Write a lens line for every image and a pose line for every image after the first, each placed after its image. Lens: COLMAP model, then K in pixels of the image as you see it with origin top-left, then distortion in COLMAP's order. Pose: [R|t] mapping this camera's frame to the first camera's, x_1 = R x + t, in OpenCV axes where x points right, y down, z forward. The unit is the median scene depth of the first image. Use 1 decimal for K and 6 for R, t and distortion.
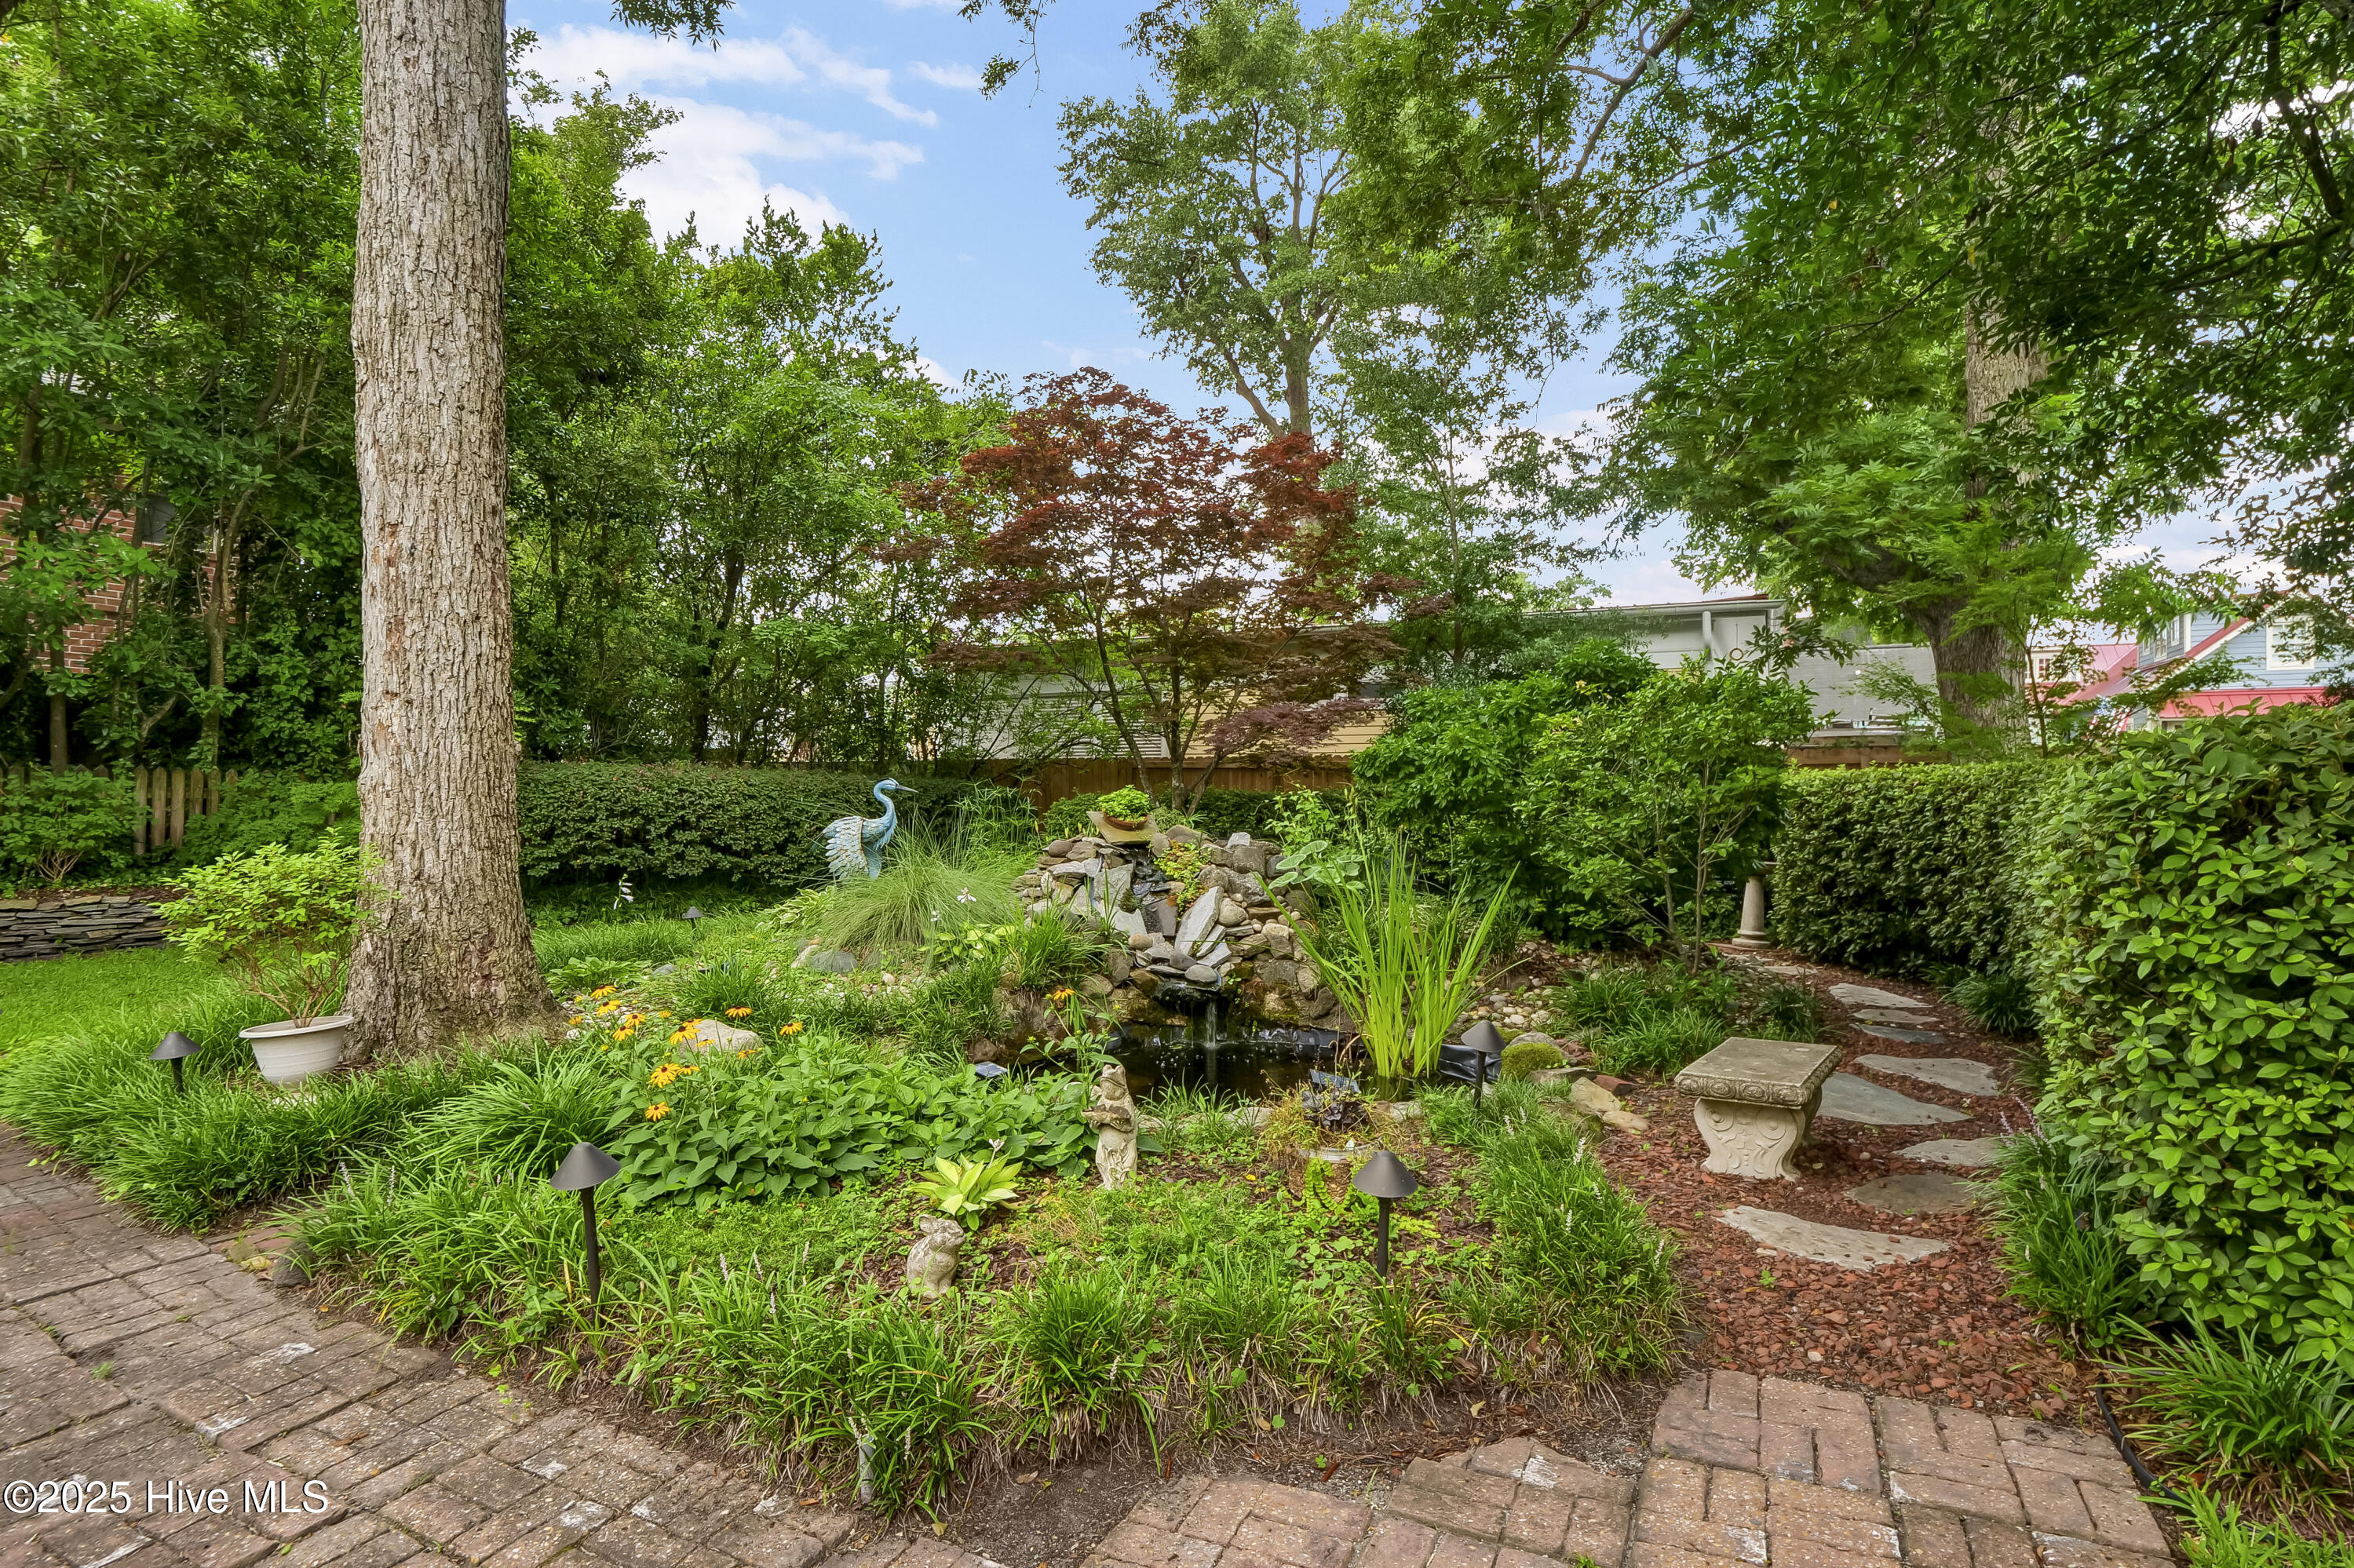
lens RADIAL K [[1200.2, 0, 1177.0], [0, 1200.2, 784.0], [0, 0, 1]] dist [-0.005562, -0.000795]
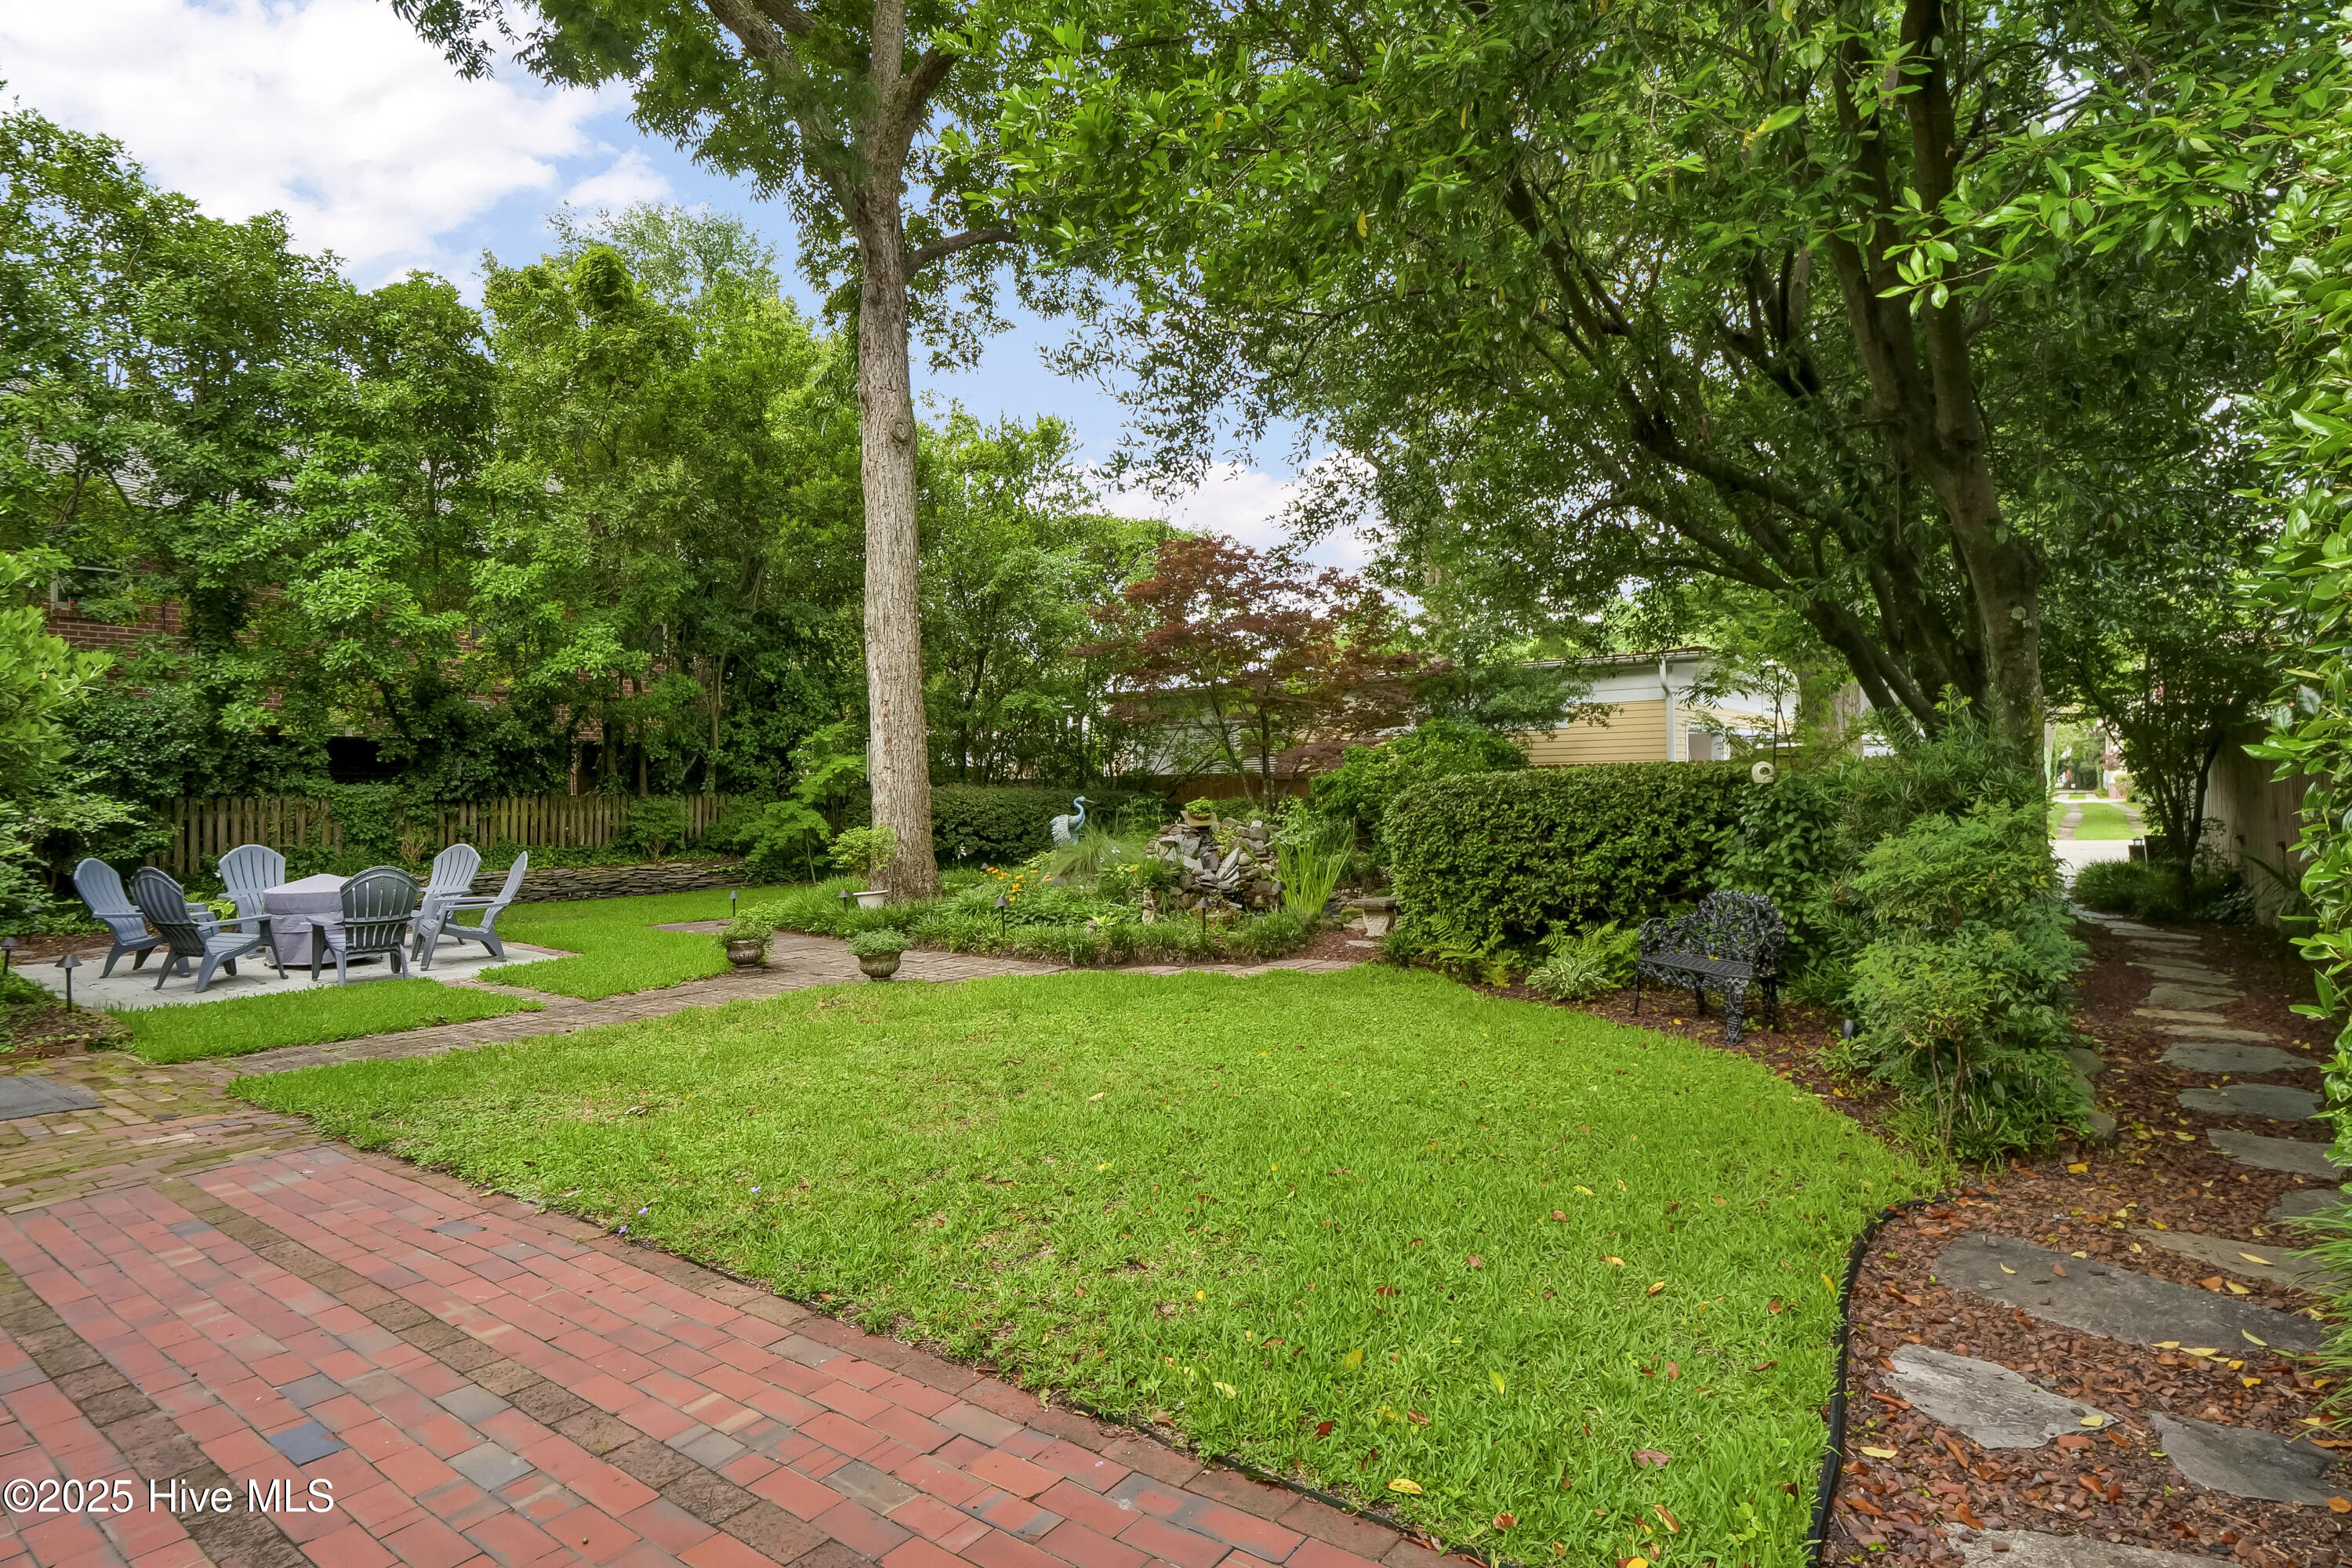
lens RADIAL K [[1199.3, 0, 1176.0], [0, 1199.3, 784.0], [0, 0, 1]] dist [-0.005562, -0.000795]
pose [[0.986141, -0.018103, -0.164921, 0.242399], [0.017691, 0.999836, -0.003969, -0.013533], [0.164966, 0.000996, 0.986299, -0.932365]]
